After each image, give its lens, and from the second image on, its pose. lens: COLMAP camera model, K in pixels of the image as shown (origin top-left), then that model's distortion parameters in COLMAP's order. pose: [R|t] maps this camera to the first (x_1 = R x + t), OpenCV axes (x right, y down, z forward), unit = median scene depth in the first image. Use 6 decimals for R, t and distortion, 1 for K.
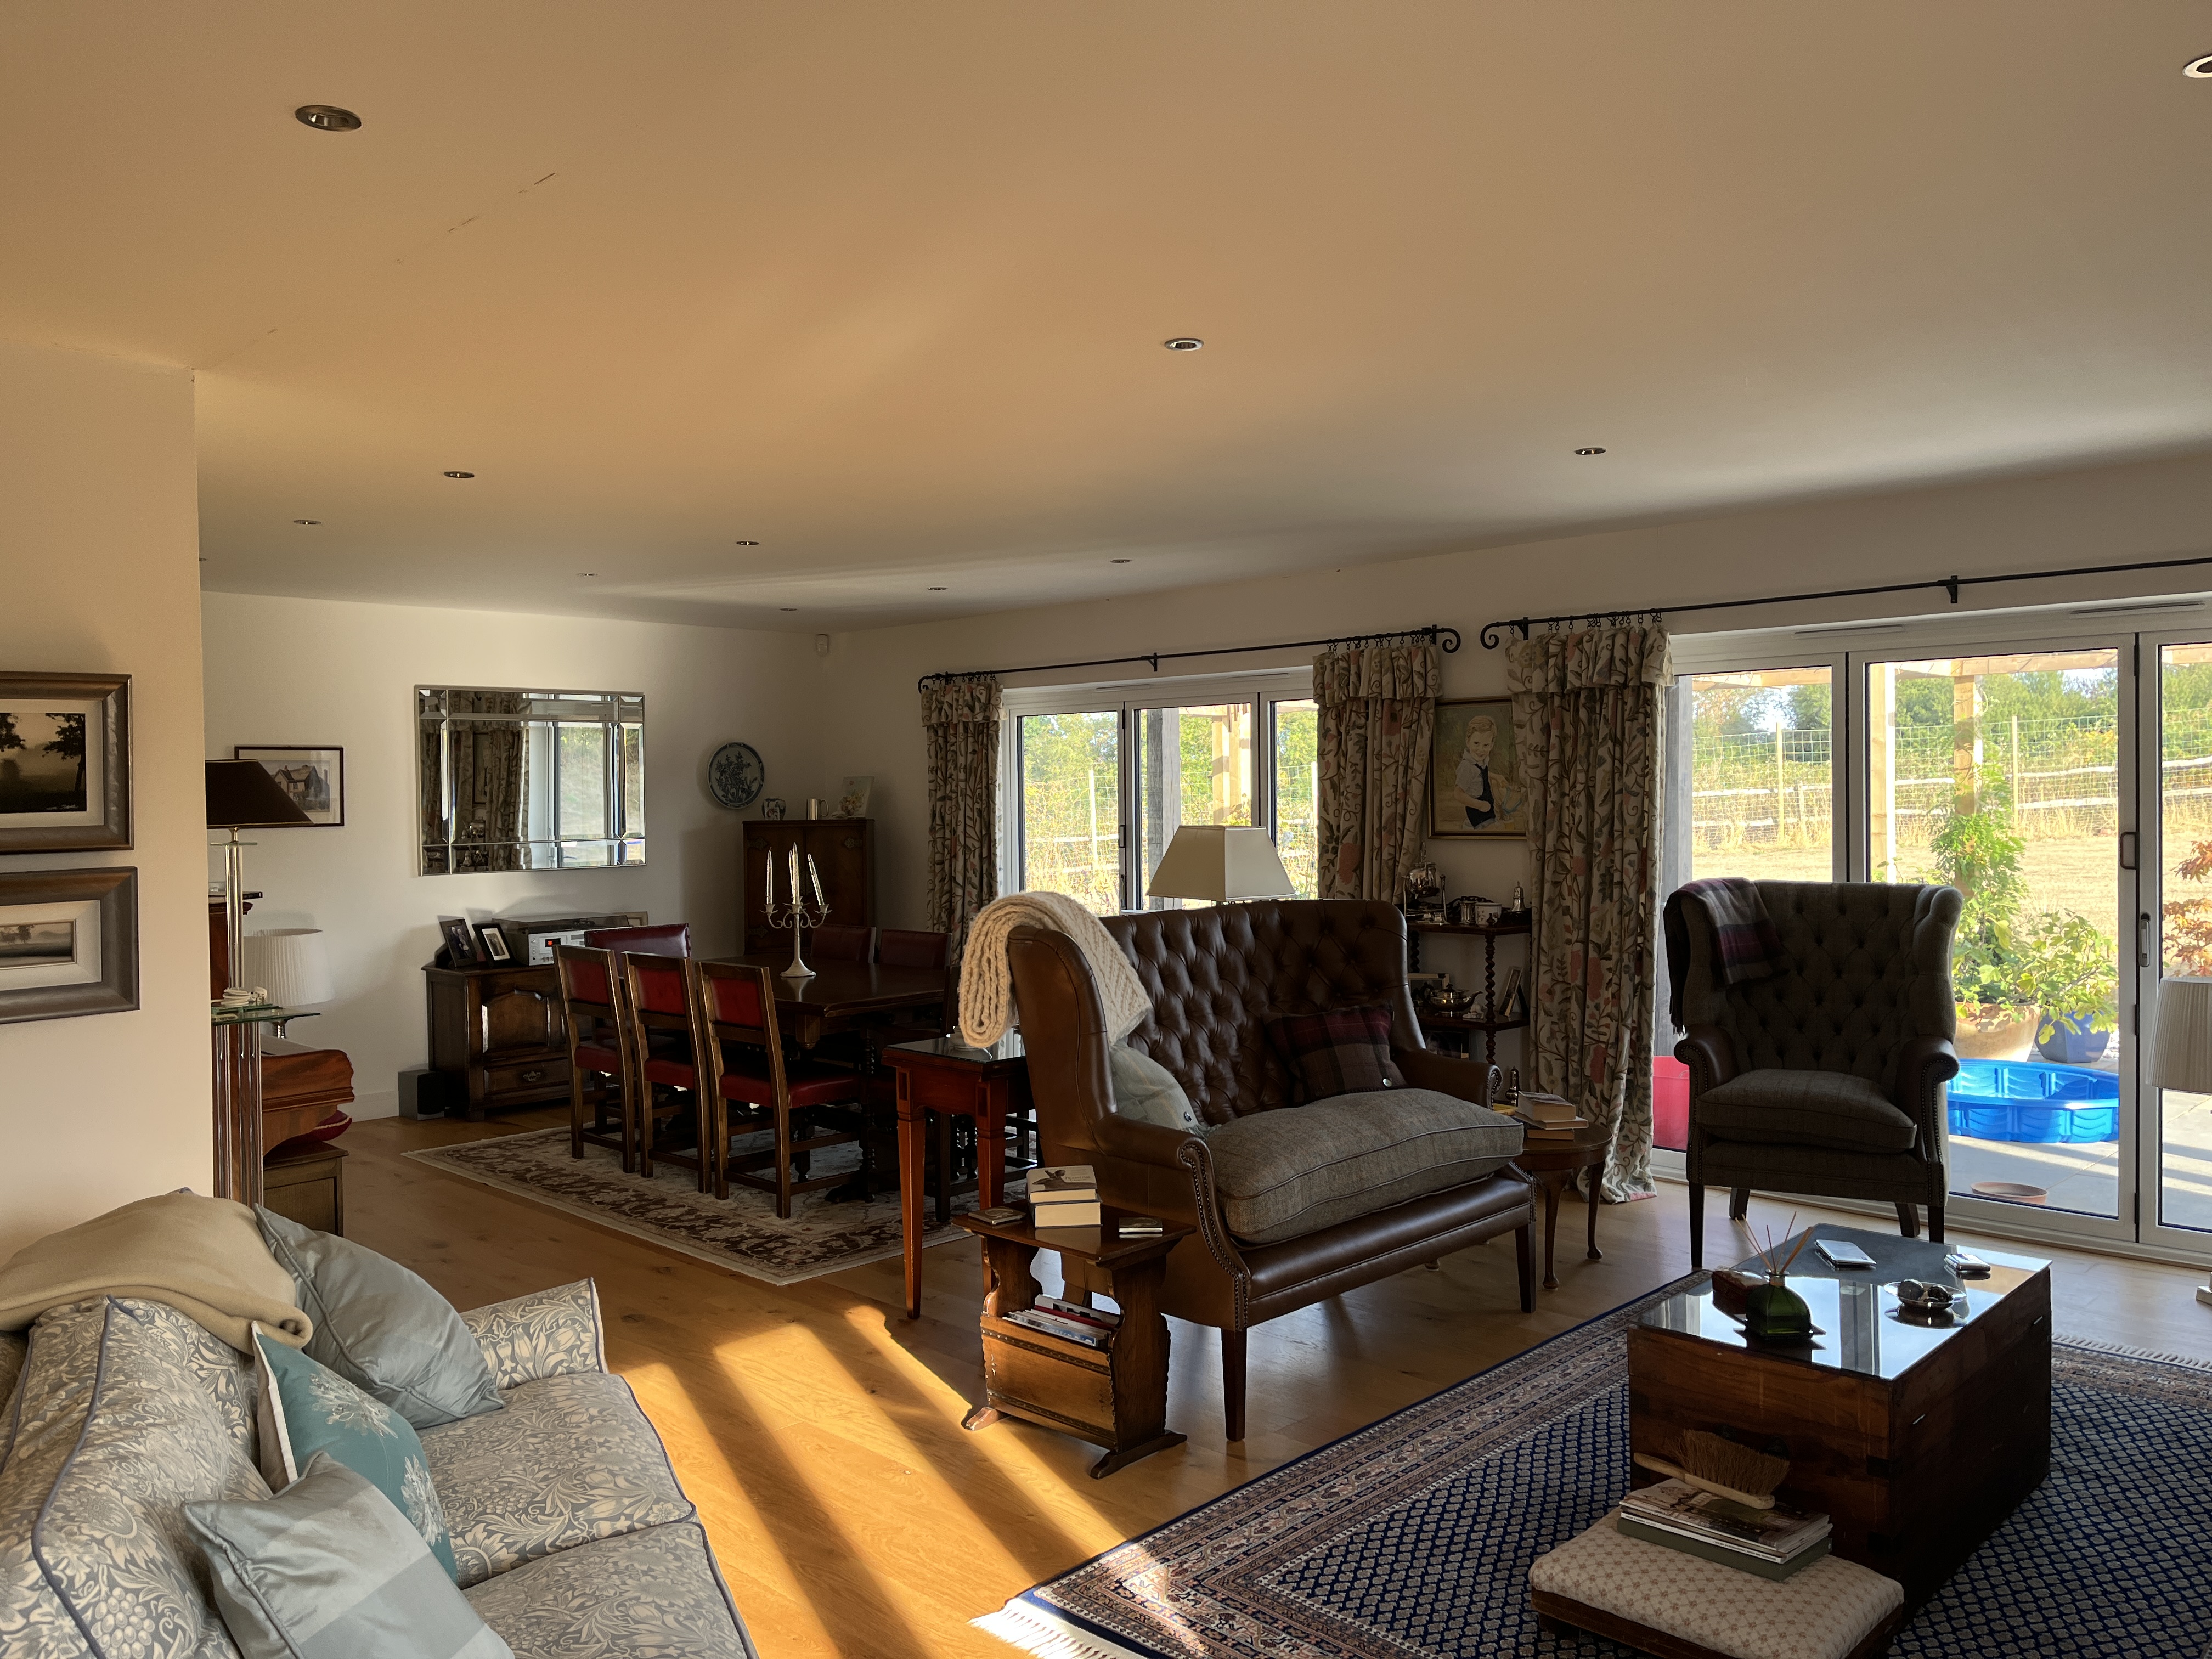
lens RADIAL K [[1647.5, 0, 1098.3], [0, 1647.5, 824.2], [0, 0, 1]] dist [0.005054, -0.029828]
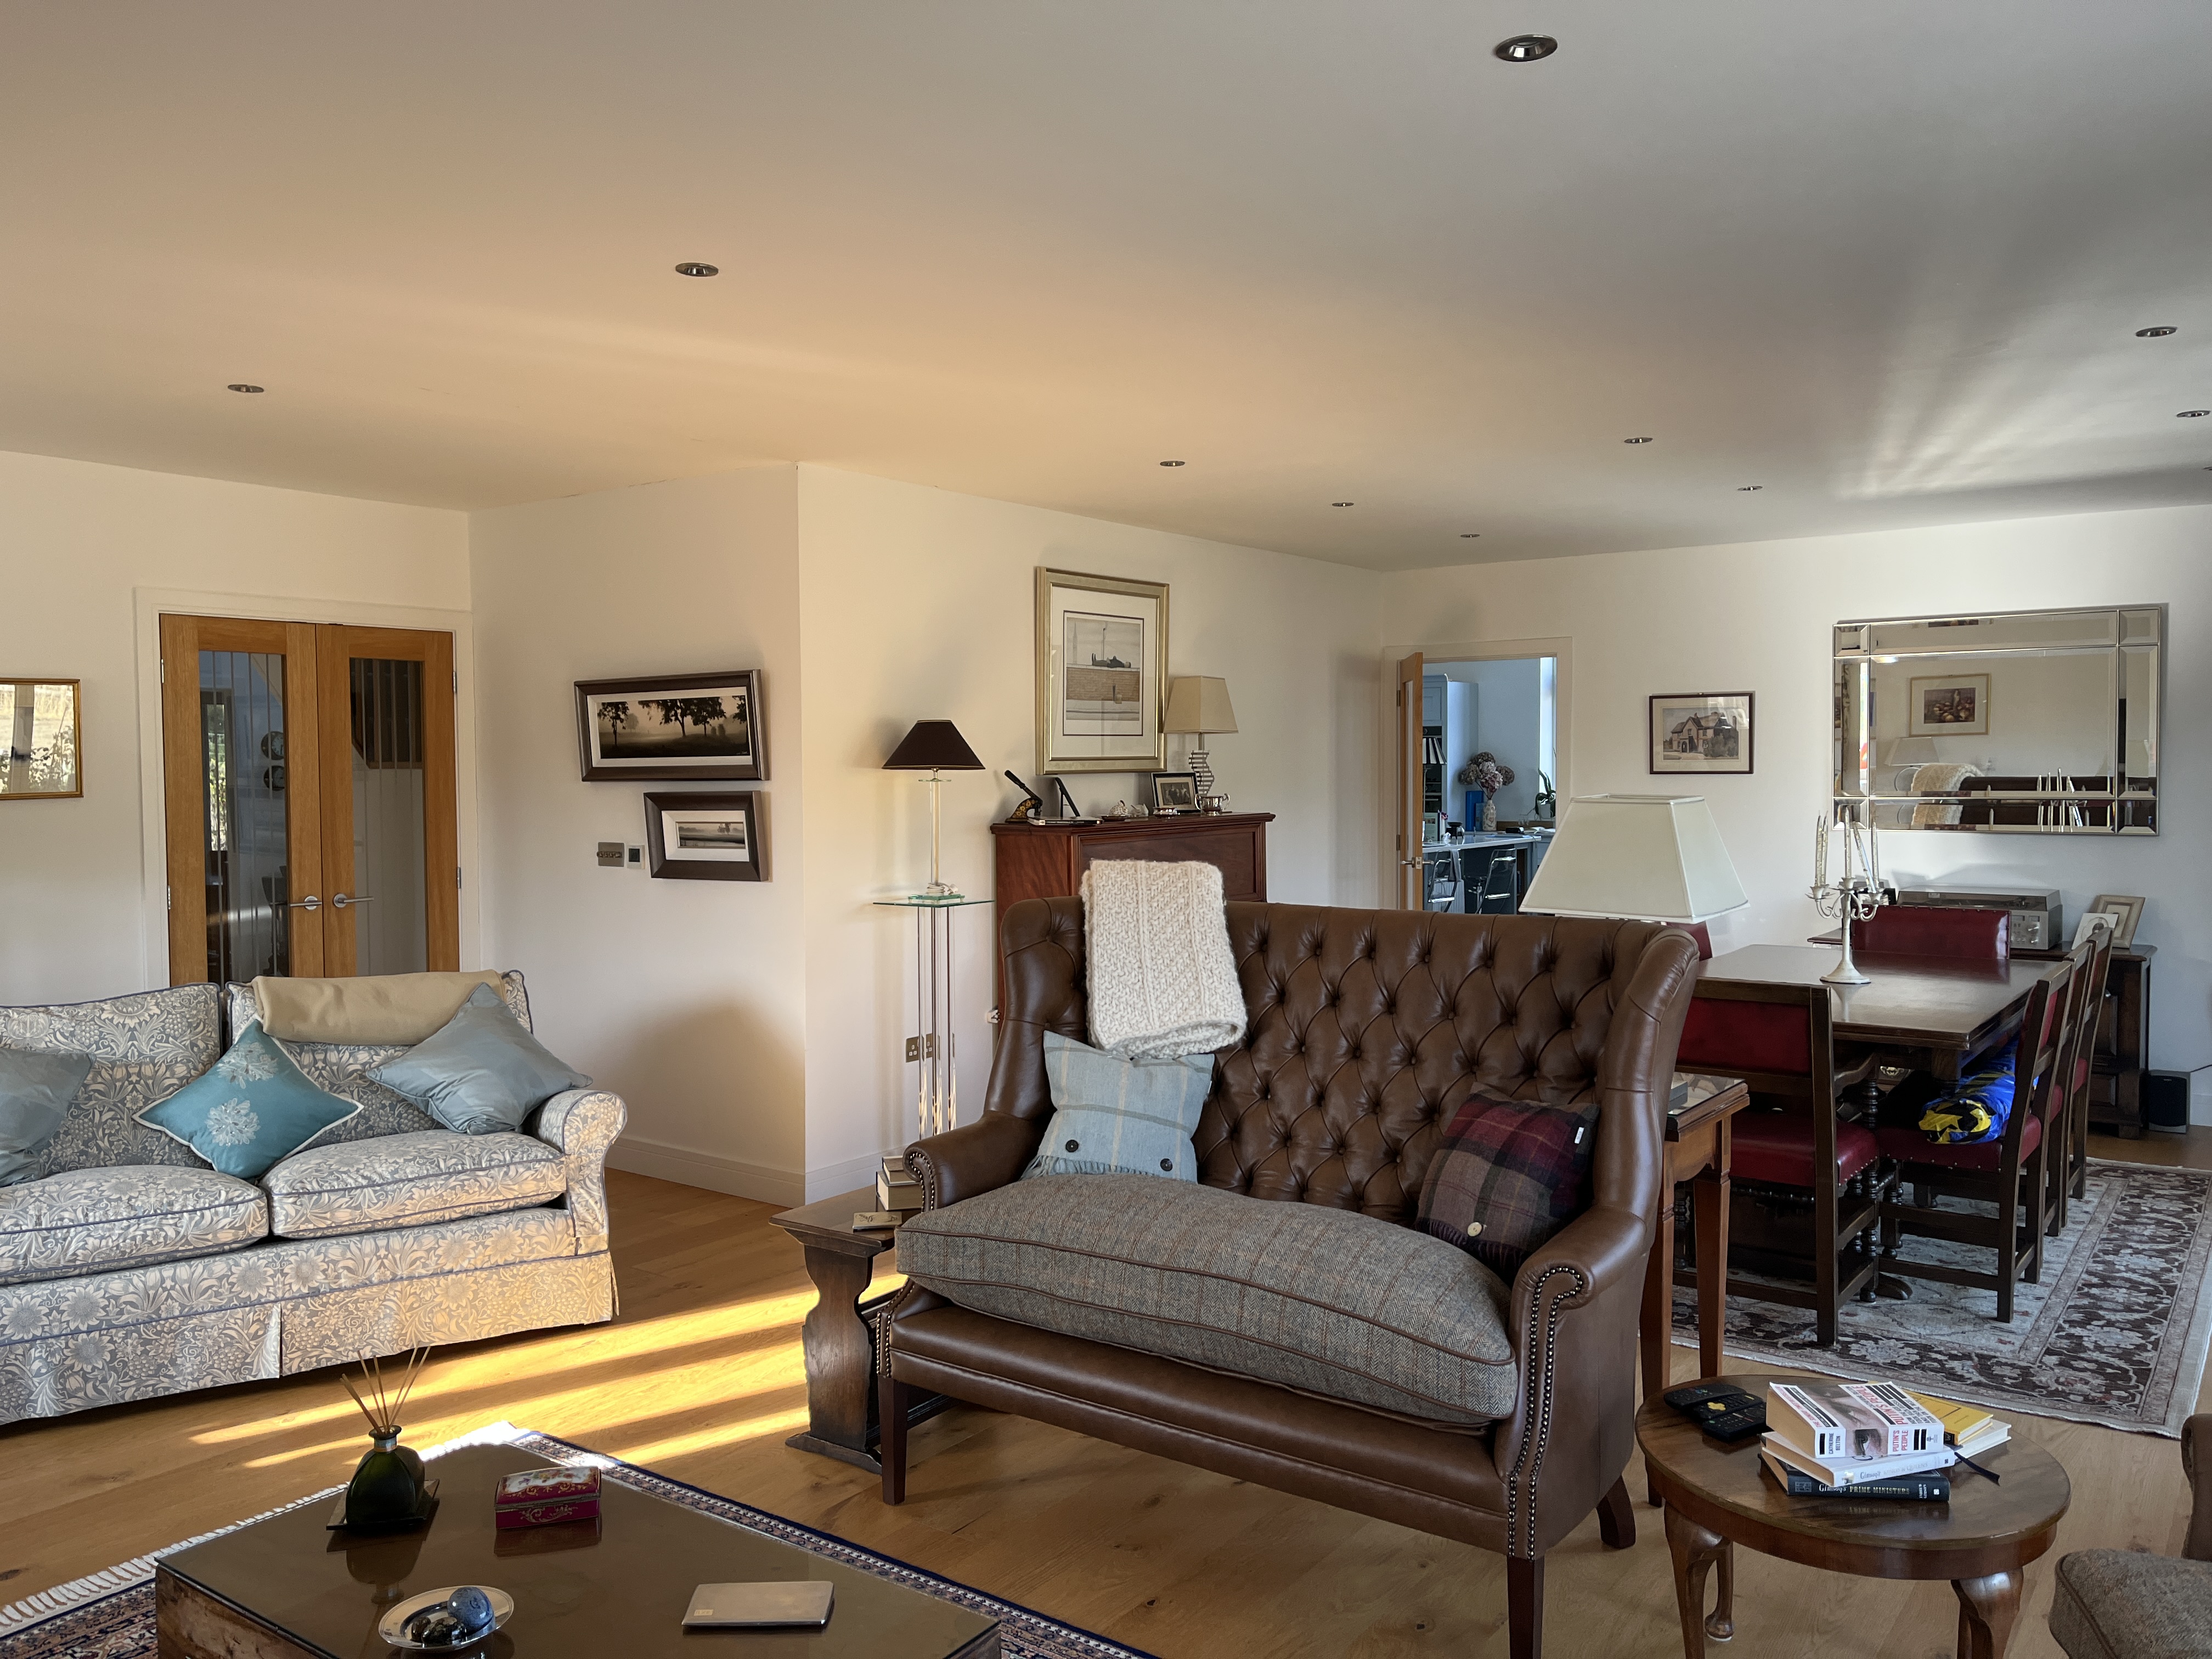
lens RADIAL K [[1647.5, 0, 1098.3], [0, 1647.5, 824.2], [0, 0, 1]] dist [0.005054, -0.029828]
pose [[0.125402, 0.047156, -0.990985, 0.477182], [-0.013677, 0.998857, 0.045799, -0.008850], [0.992012, 0.007810, 0.125904, 0.522232]]
